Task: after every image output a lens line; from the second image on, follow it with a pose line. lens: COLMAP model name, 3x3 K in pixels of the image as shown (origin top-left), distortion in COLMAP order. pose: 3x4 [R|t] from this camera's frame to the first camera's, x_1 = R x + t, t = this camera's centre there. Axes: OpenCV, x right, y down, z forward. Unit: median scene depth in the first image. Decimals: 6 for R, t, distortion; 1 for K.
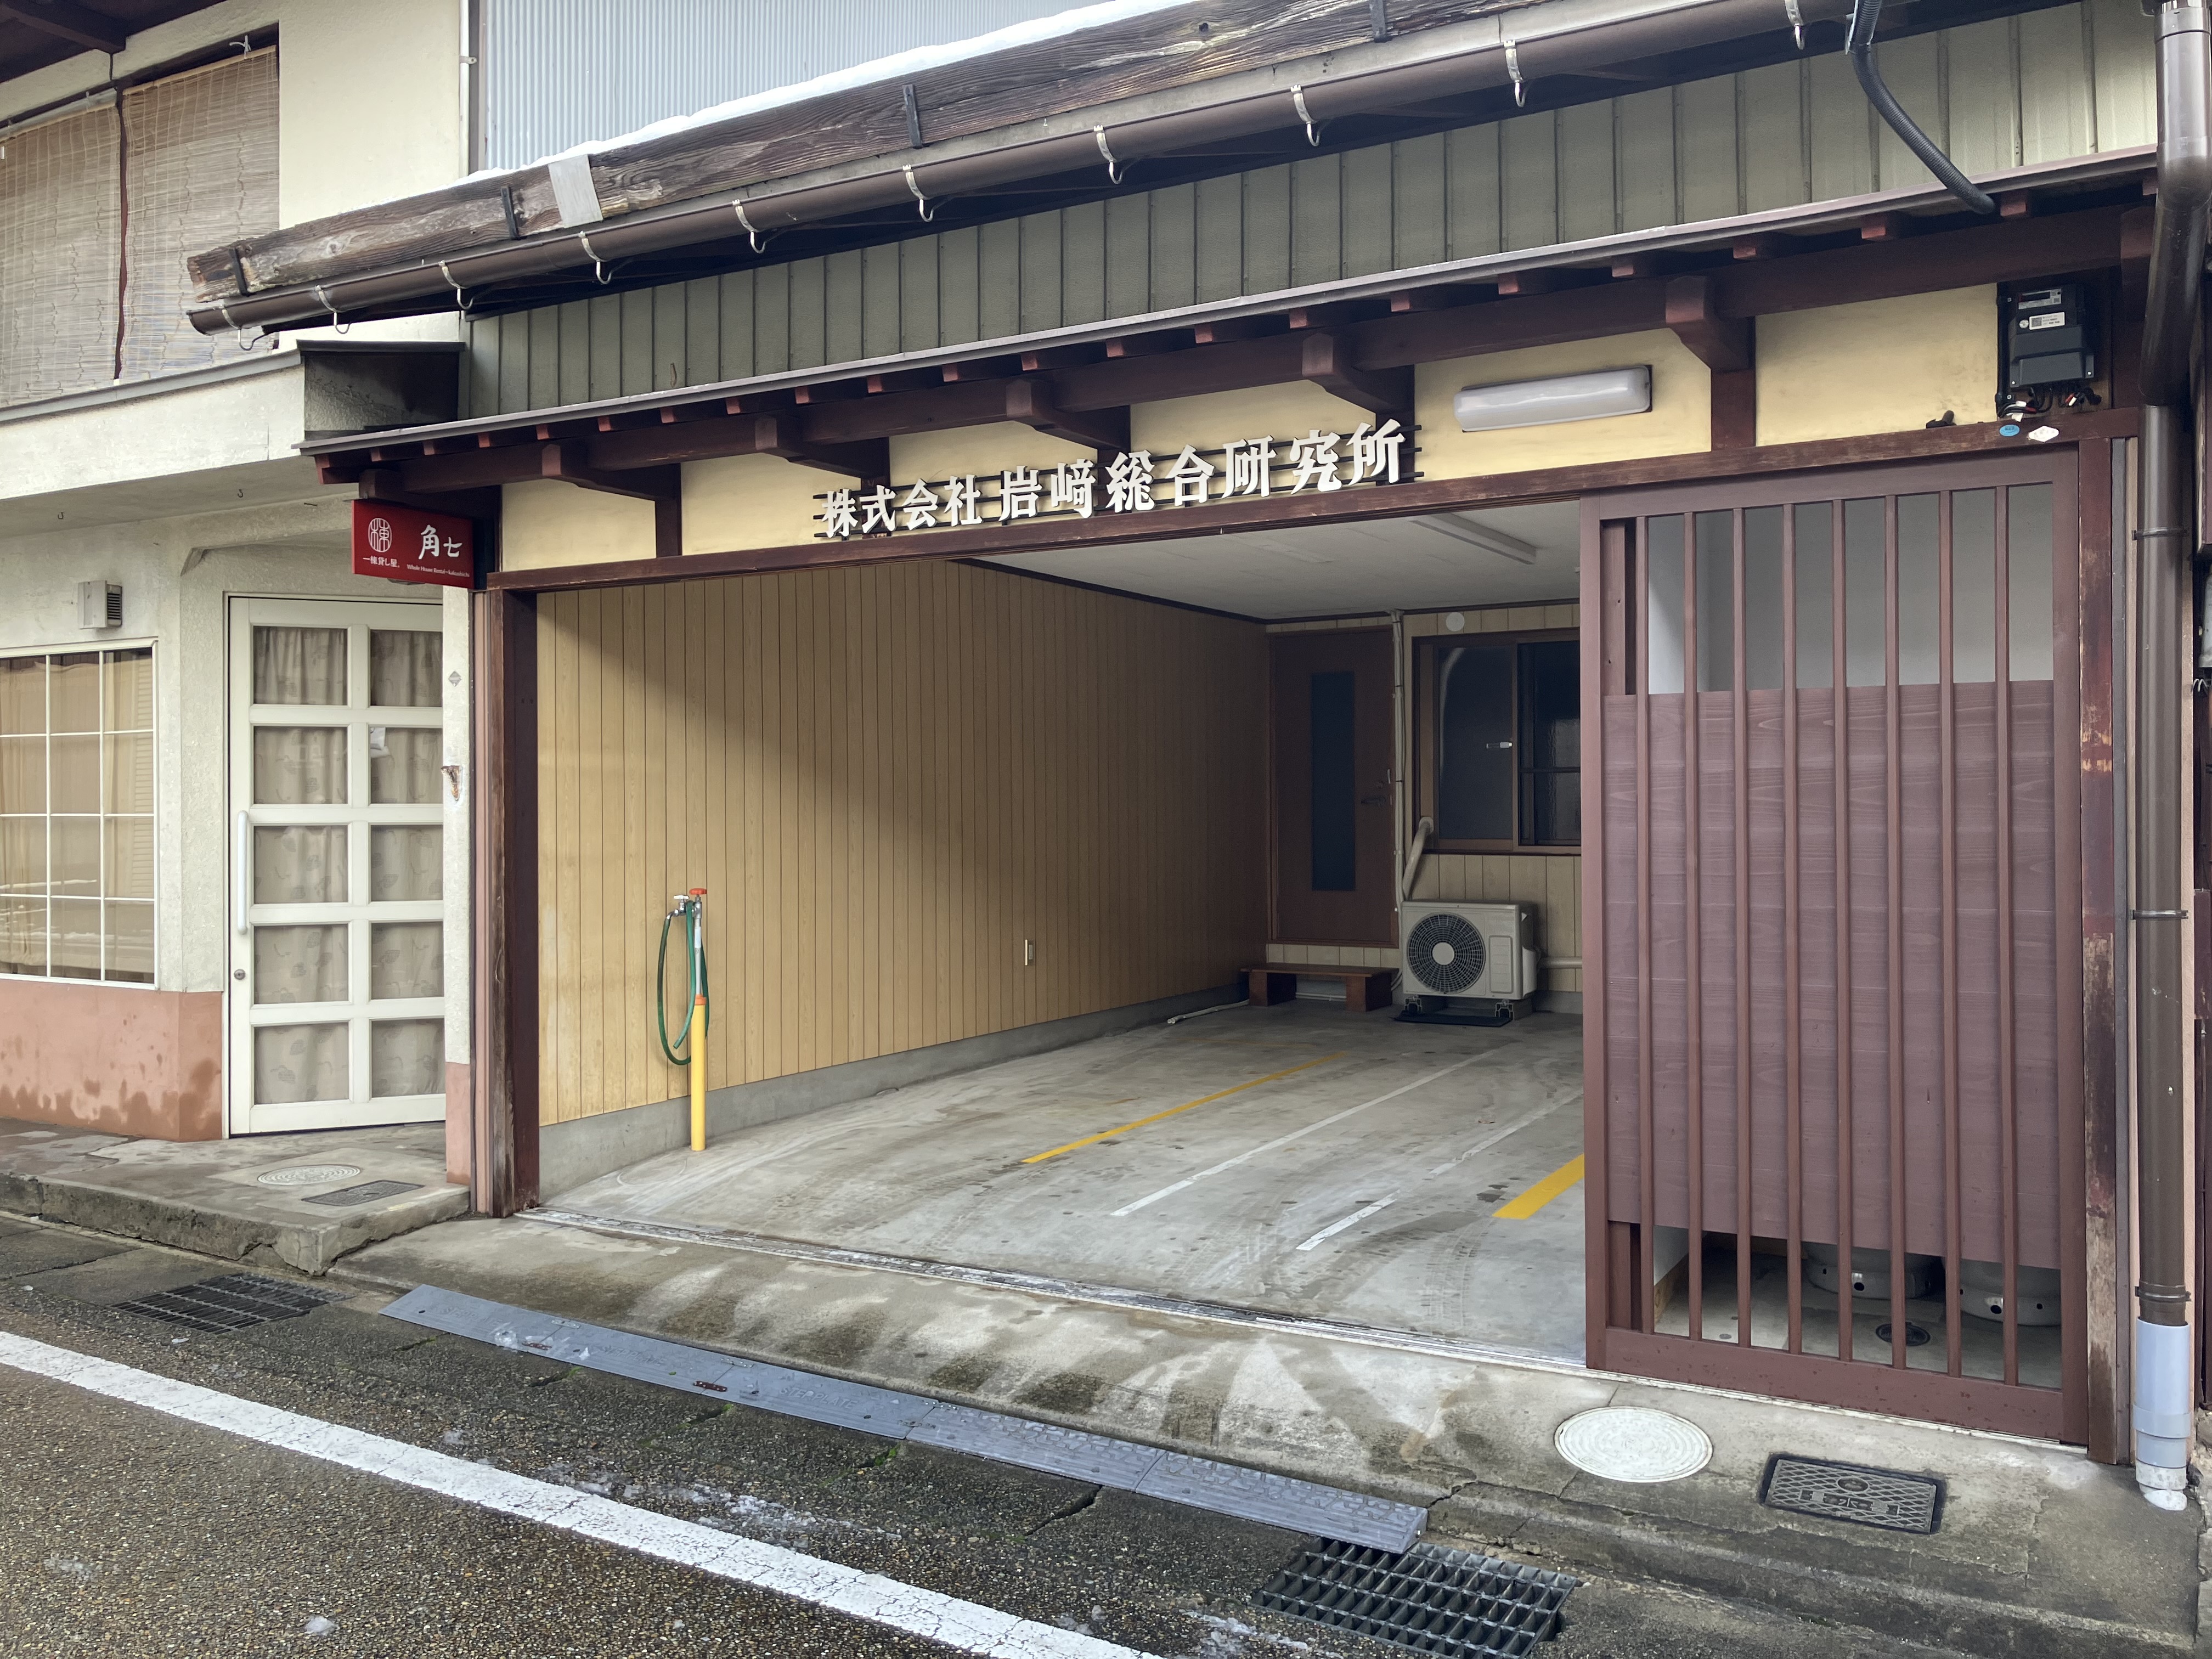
lens RADIAL K [[1855.8, 0, 1104.3], [0, 1855.8, 819.7], [0, 0, 1]] dist [0.009146, 0.000986]
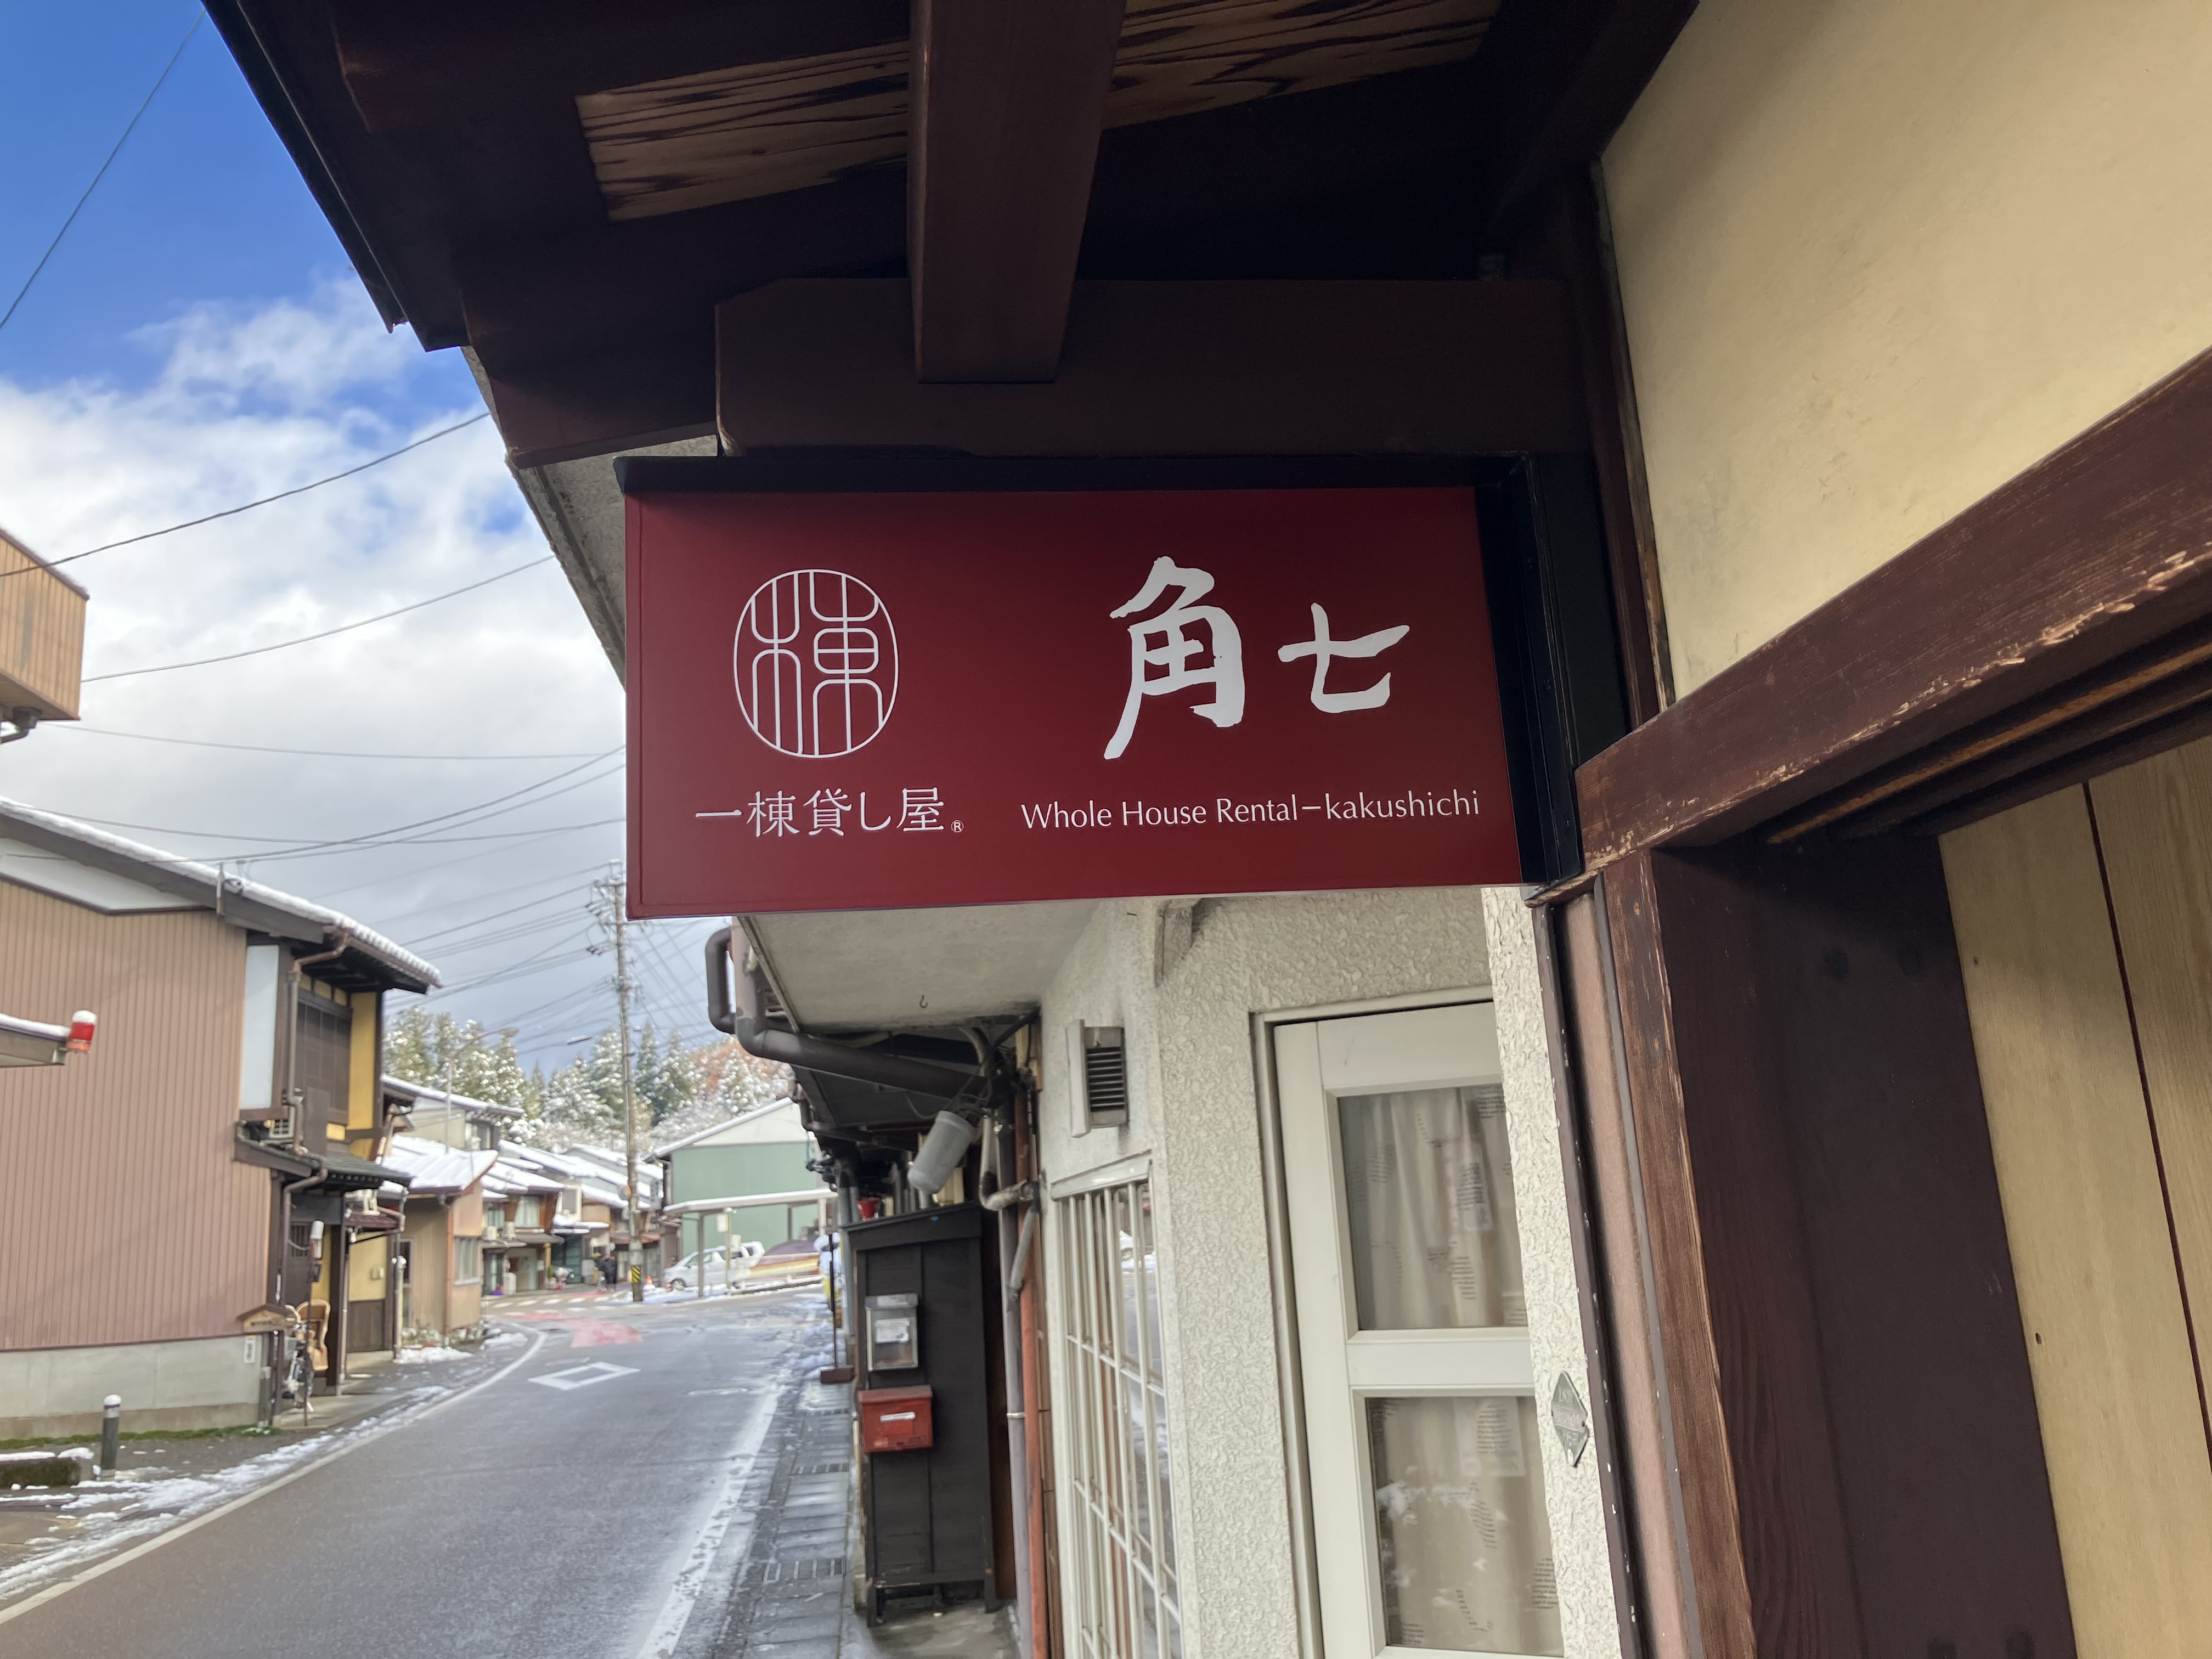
lens RADIAL K [[1855.8, 0, 1105.9], [0, 1855.8, 820.1], [0, 0, 1]] dist [0.009146, 0.000986]
pose [[0.593186, -0.203904, -0.778815, -0.236224], [0.055501, 0.975450, -0.213114, -0.097798], [0.803150, 0.083191, 0.589940, 0.885262]]
